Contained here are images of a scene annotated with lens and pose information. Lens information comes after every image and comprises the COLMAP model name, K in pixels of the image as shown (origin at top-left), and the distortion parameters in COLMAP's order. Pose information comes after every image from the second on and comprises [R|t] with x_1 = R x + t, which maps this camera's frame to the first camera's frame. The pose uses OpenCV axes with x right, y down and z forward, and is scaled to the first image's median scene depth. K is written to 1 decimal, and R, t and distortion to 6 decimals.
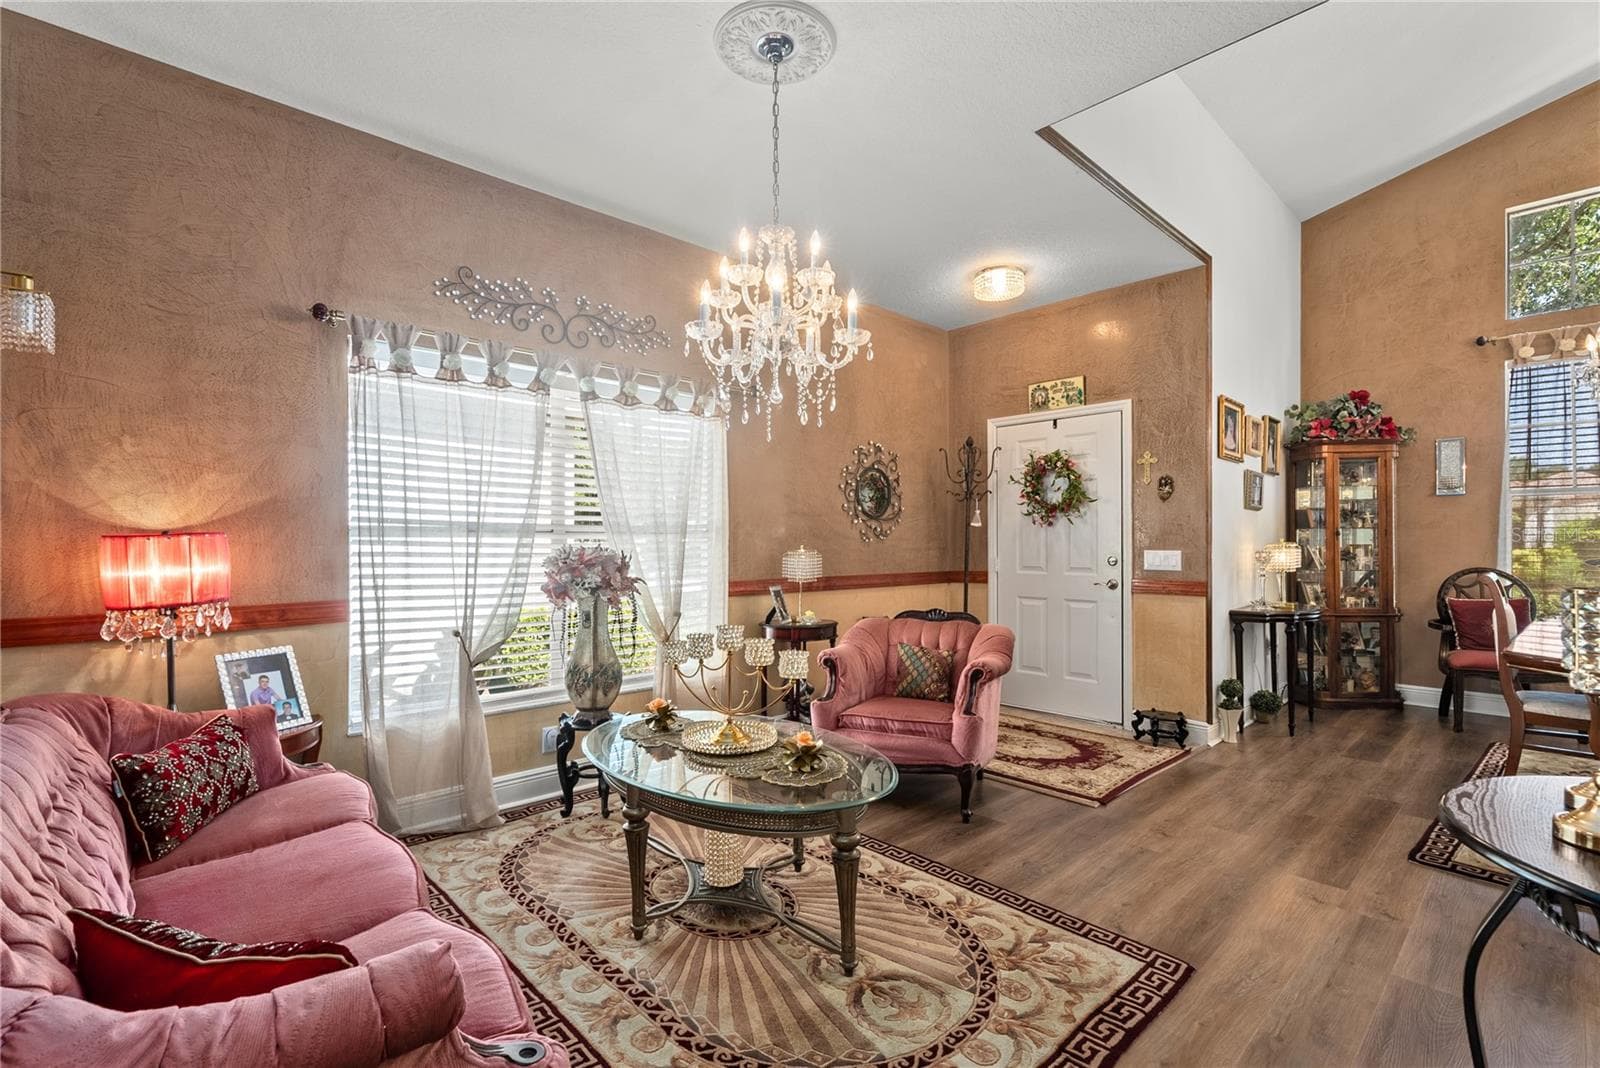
lens RADIAL K [[733.1, 0, 792.8], [0, 733.1, 541.2], [0, 0, 1]] dist [-0.002790, -0.000044]
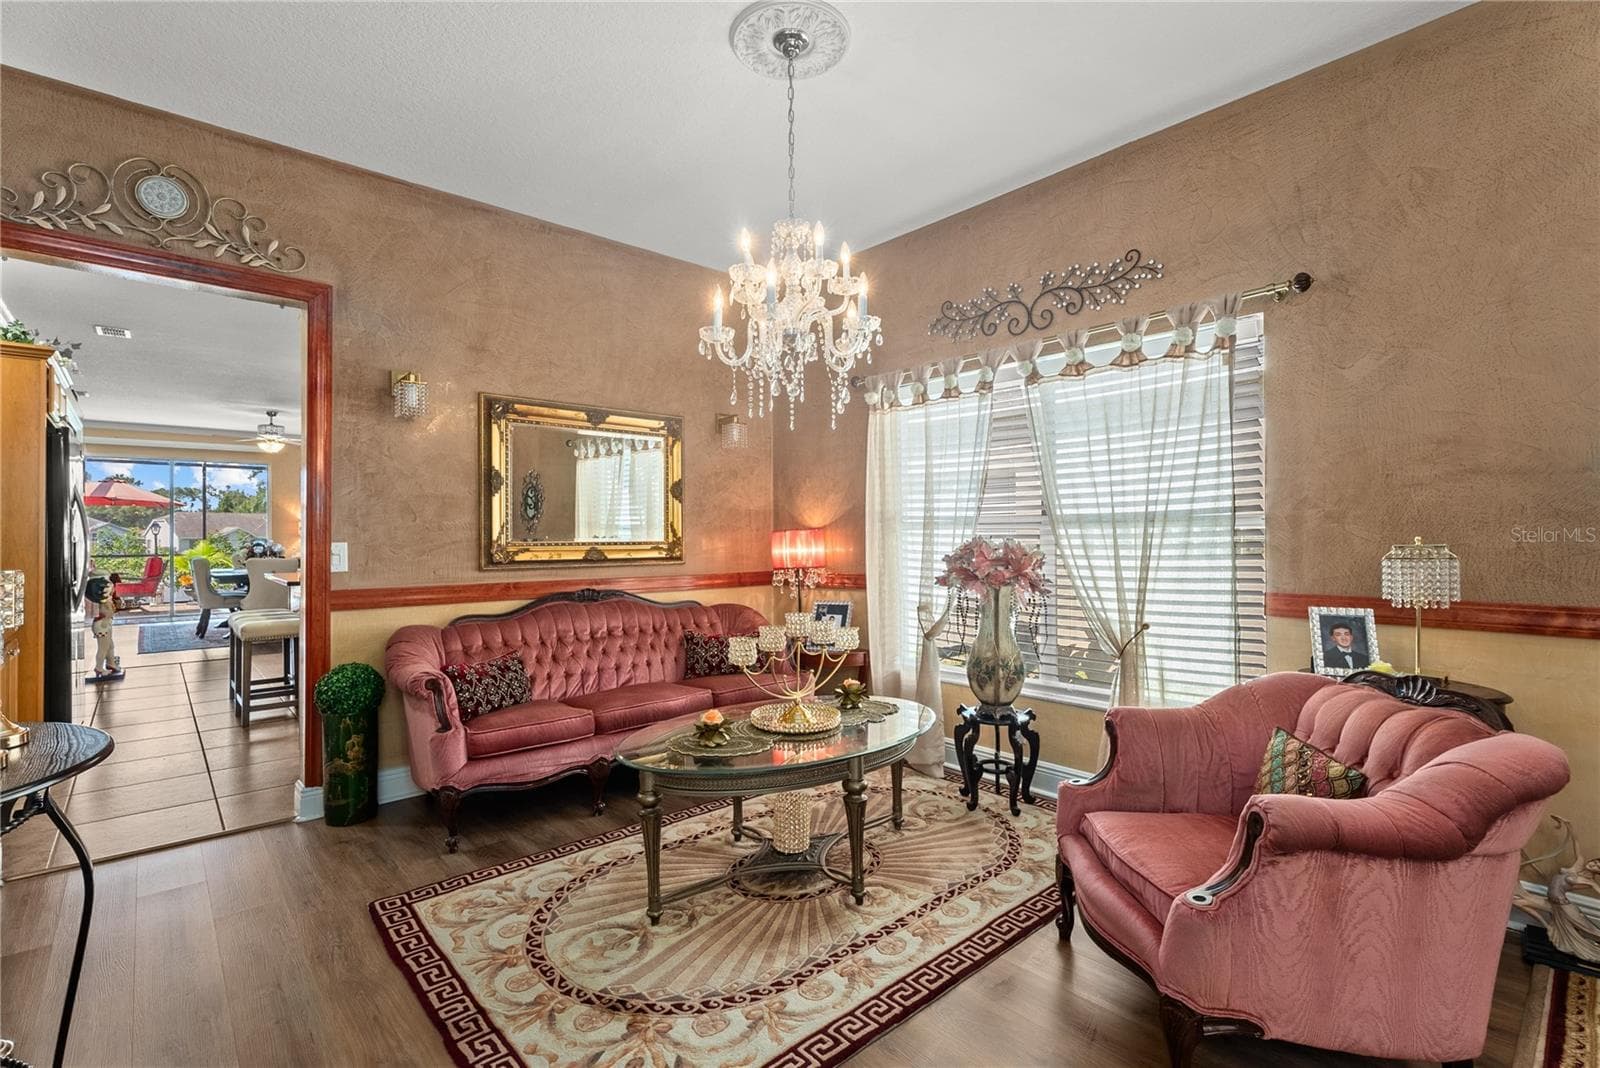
lens RADIAL K [[733.1, 0, 784.8], [0, 733.1, 531.6], [0, 0, 1]] dist [-0.002790, -0.000044]
pose [[-0.043858, -0.007869, -0.999007, 1.985224], [0.002736, 0.999964, -0.007997, 0.016298], [0.999034, -0.003084, -0.043835, 2.100704]]
